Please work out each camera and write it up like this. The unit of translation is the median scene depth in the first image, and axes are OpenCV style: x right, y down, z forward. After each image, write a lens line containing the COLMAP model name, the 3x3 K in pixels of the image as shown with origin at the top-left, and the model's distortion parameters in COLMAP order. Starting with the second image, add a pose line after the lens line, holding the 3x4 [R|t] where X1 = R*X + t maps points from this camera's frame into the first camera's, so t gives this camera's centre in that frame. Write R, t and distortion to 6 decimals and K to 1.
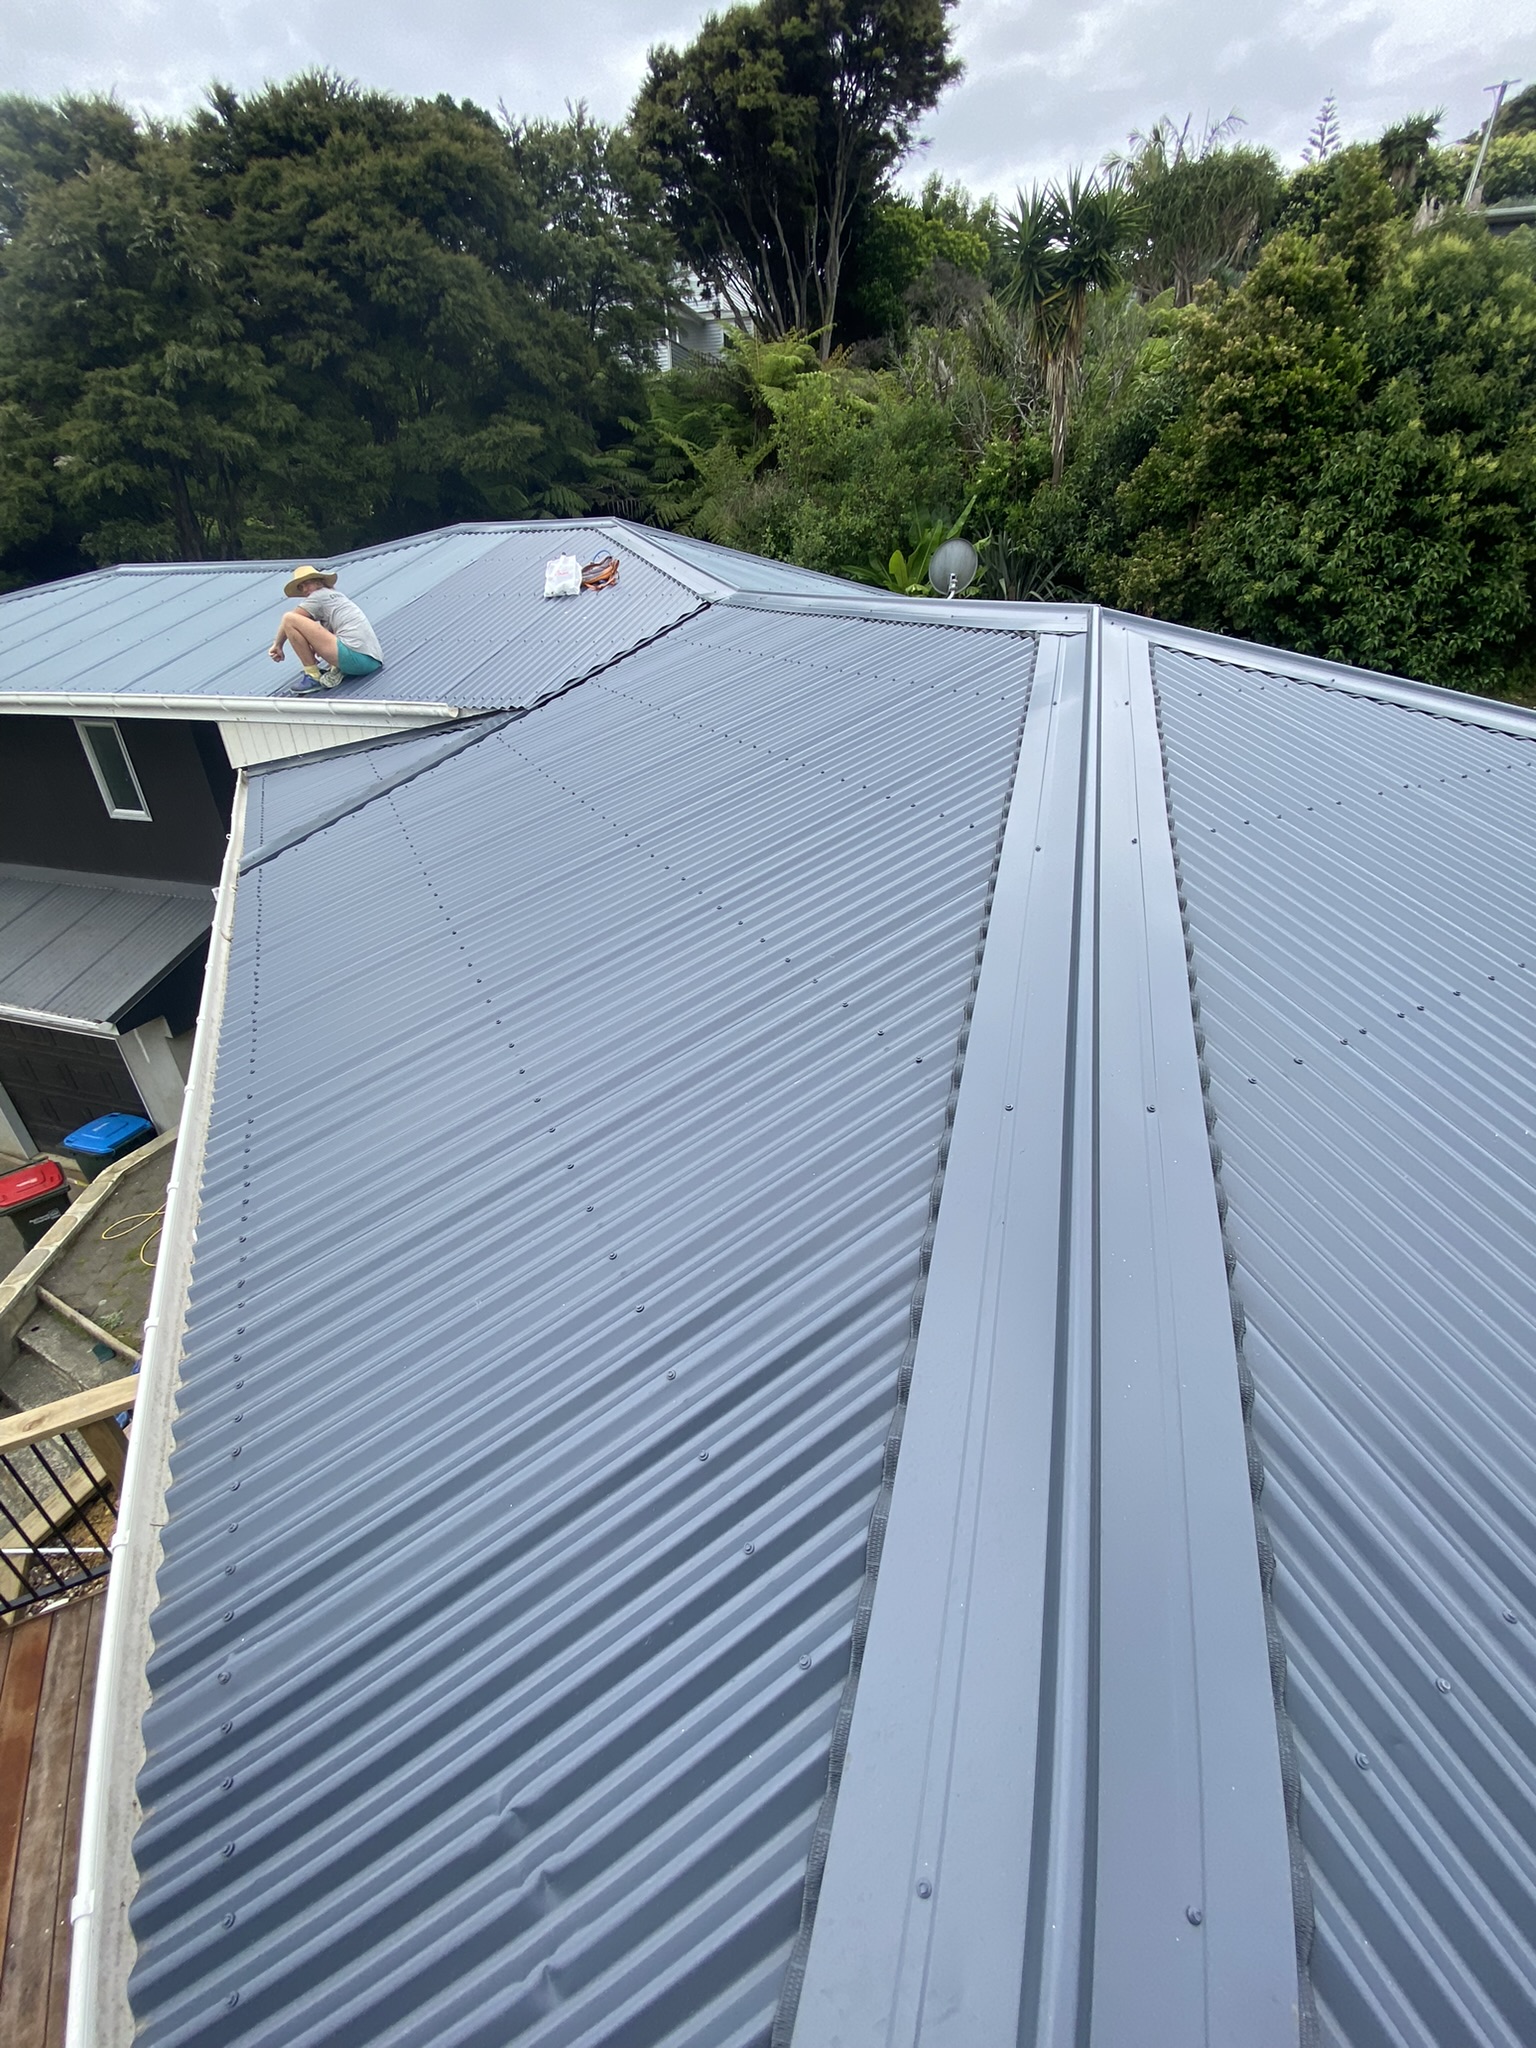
lens RADIAL K [[822.2, 0, 768.0], [0, 822.2, 1024.0], [0, 0, 1]] dist [0.000772, -0.013968]
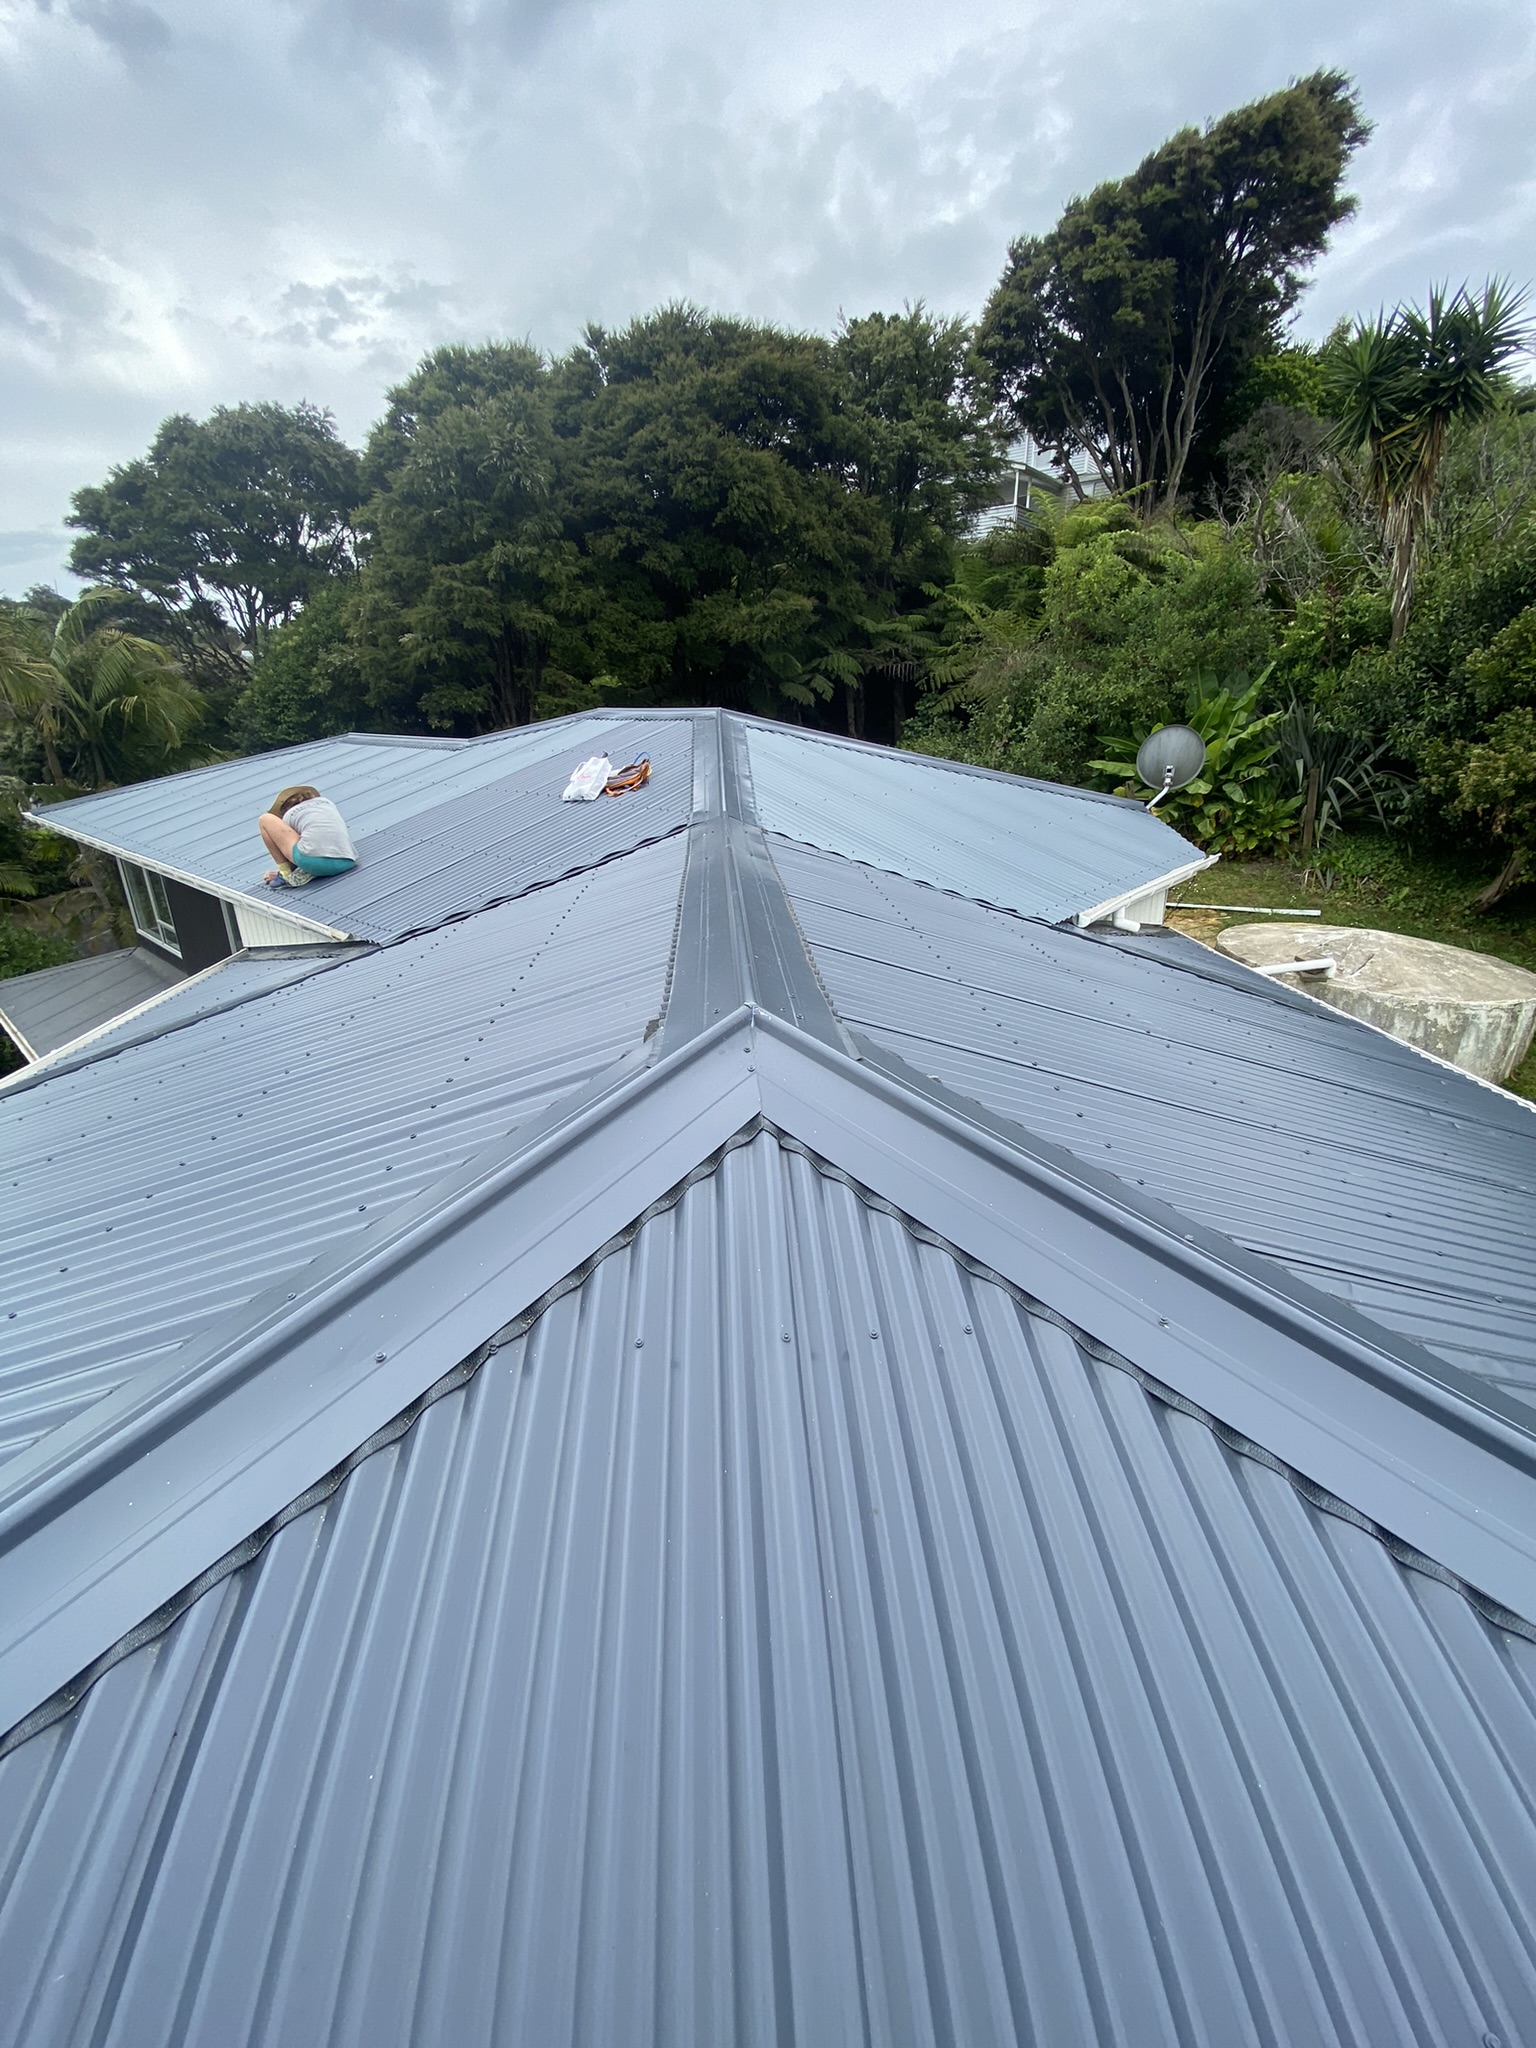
lens RADIAL K [[822.2, 0, 768.0], [0, 822.2, 1024.0], [0, 0, 1]] dist [0.000772, -0.013968]
pose [[0.912653, 0.155977, -0.377803, 0.160063], [-0.205934, 0.973905, -0.095391, -0.116089], [0.353066, 0.164862, 0.920959, 0.136608]]
